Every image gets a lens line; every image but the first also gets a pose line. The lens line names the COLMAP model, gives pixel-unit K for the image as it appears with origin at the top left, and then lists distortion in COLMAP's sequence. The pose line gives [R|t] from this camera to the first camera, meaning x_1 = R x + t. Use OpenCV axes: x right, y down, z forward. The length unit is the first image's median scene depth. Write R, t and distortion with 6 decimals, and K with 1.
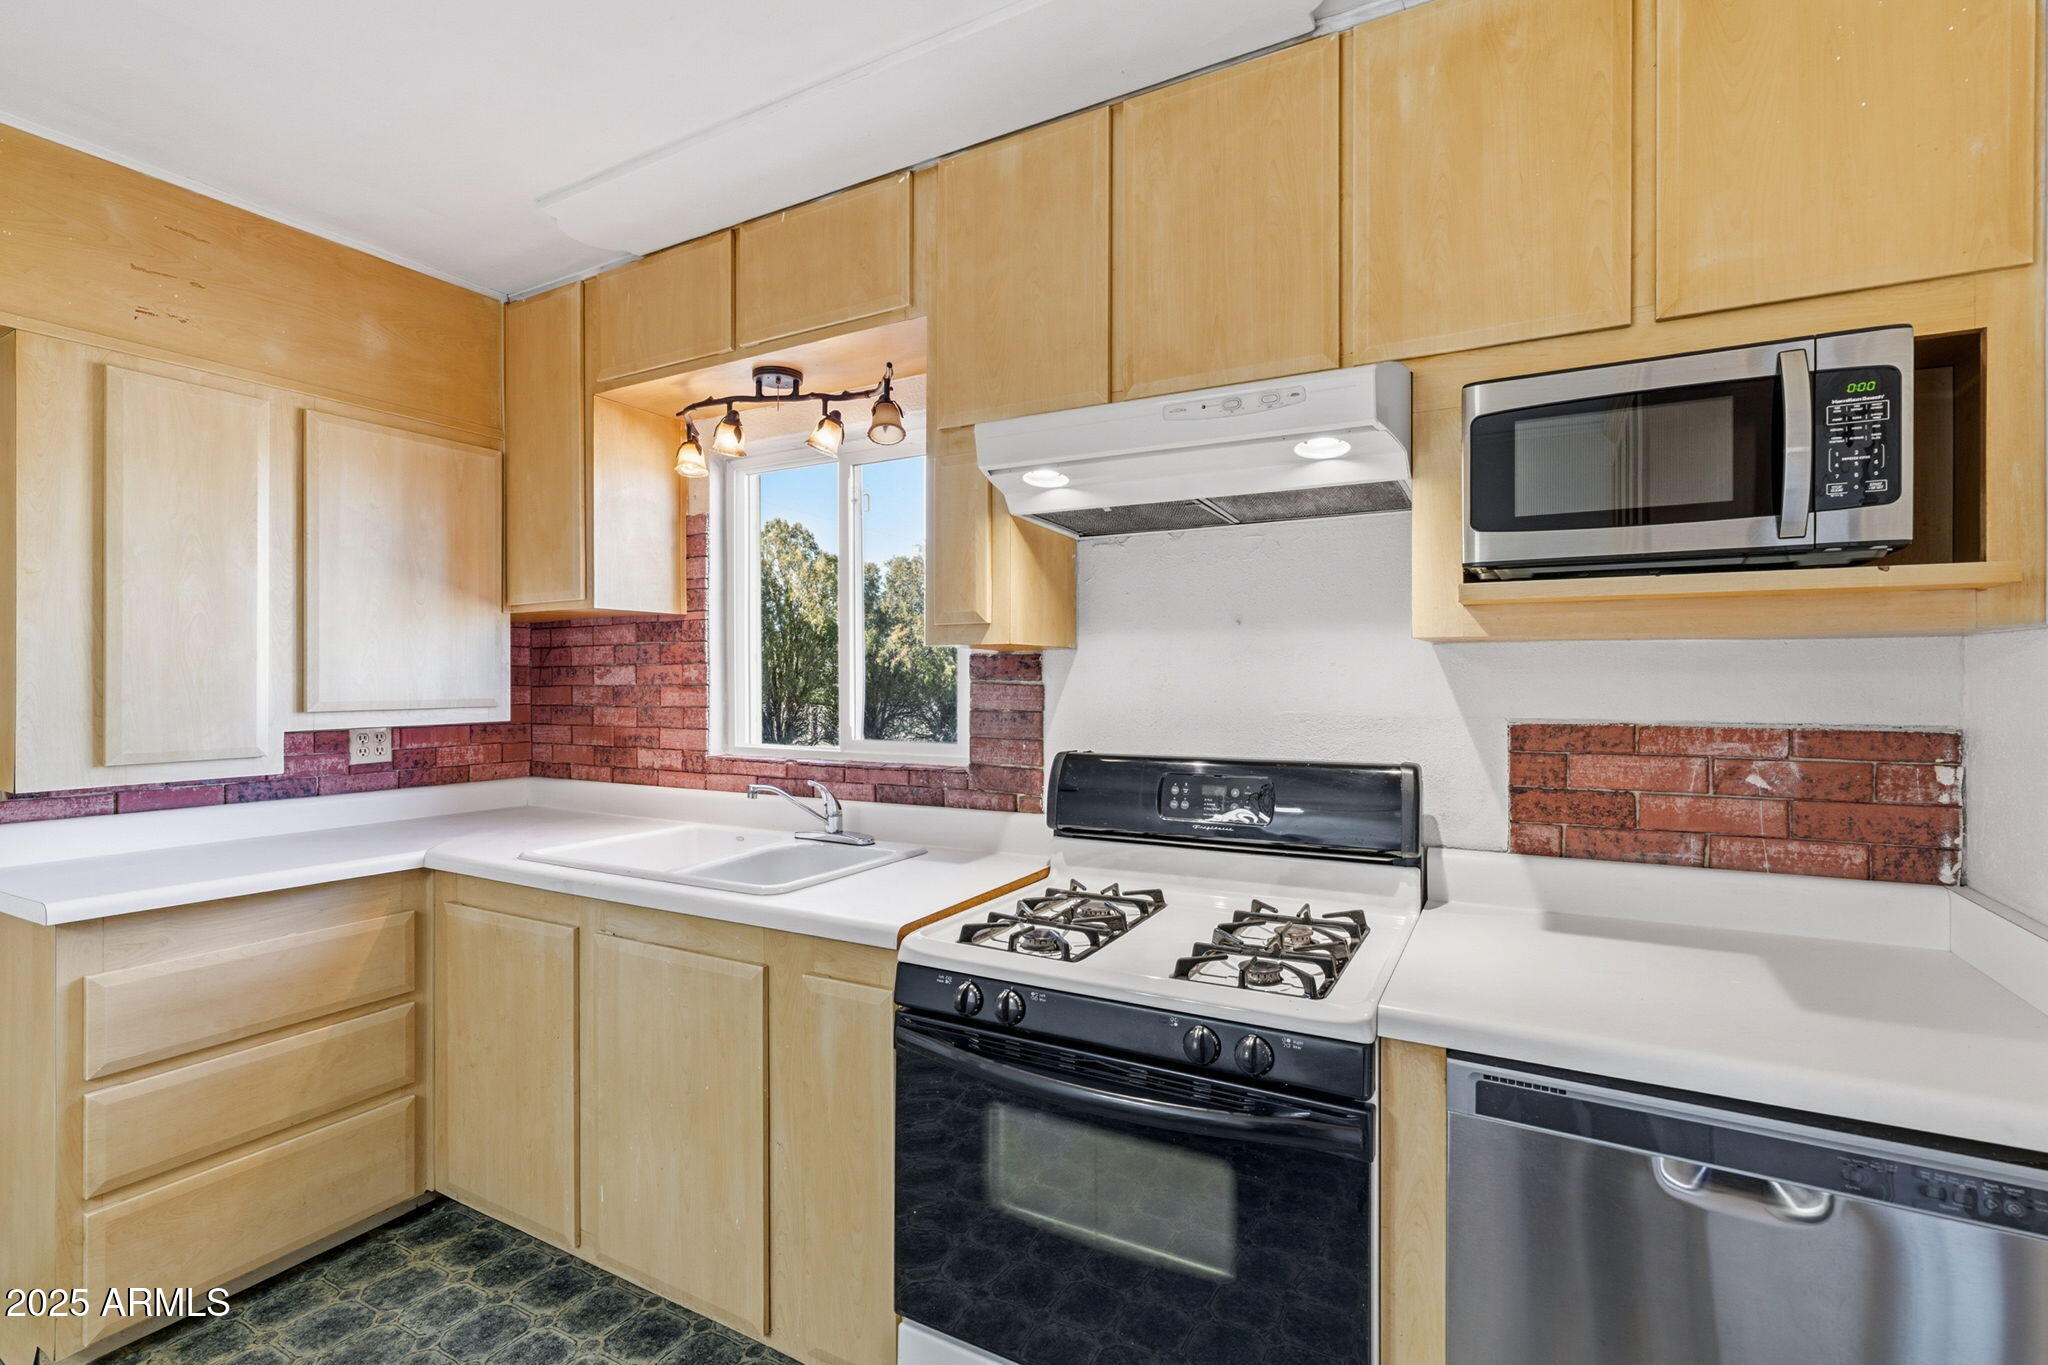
lens RADIAL K [[920.8, 0, 1011.0], [0, 920.8, 680.1], [0, 0, 1]] dist [-0.005633, 0.003603]
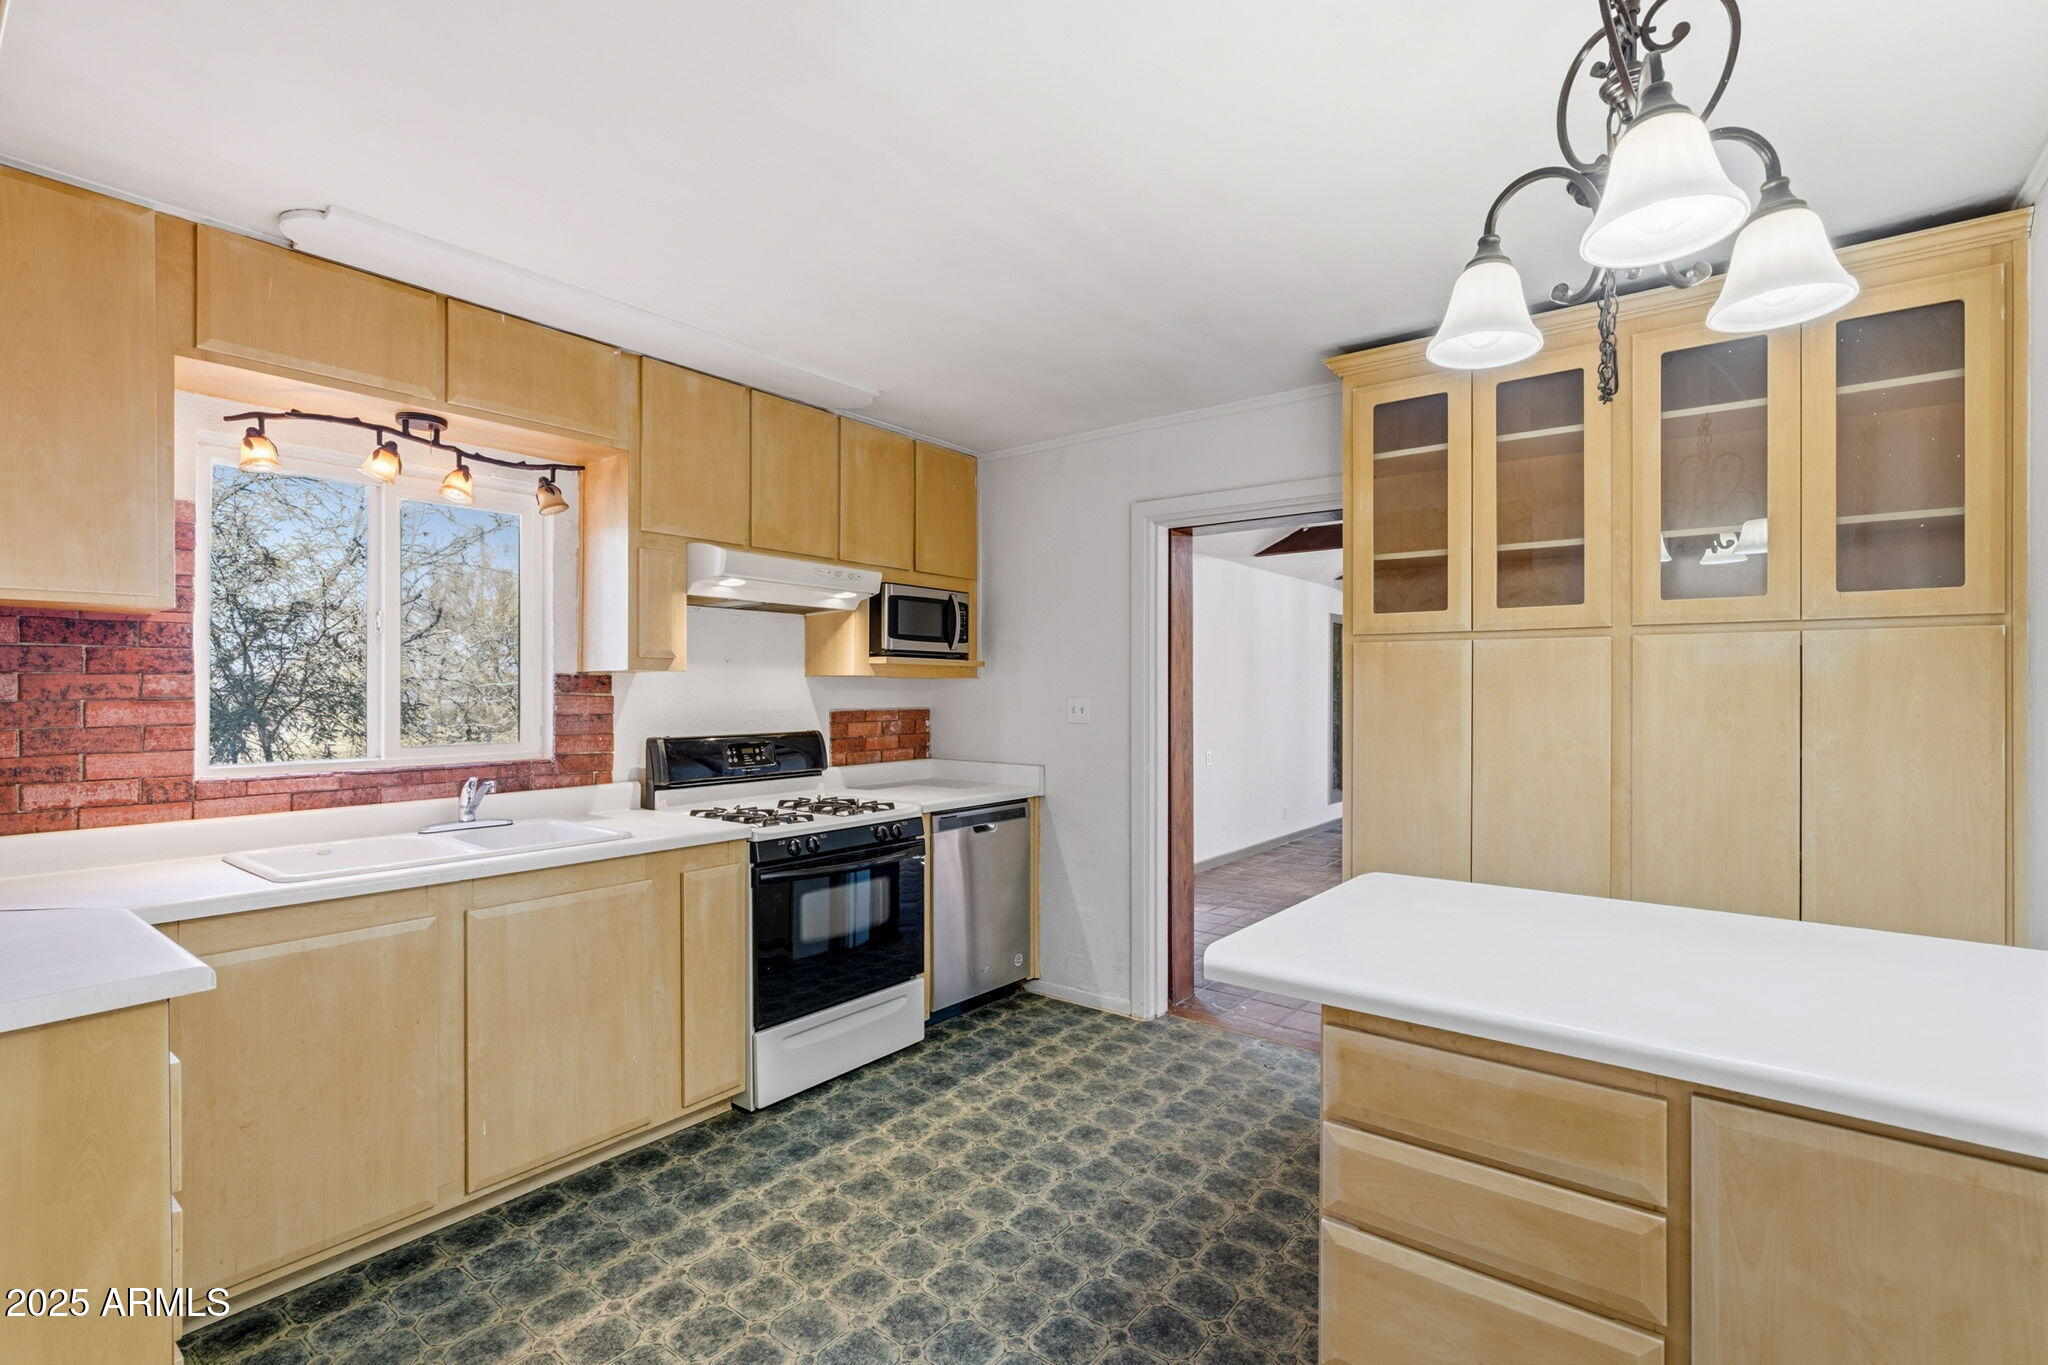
lens RADIAL K [[920.8, 0, 1010.0], [0, 920.8, 685.9], [0, 0, 1]] dist [-0.005633, 0.003603]
pose [[0.171357, 0.007057, 0.985184, -1.709845], [0.002879, 0.999966, -0.007663, 0.003017], [-0.985205, 0.004150, 0.171331, 0.321819]]
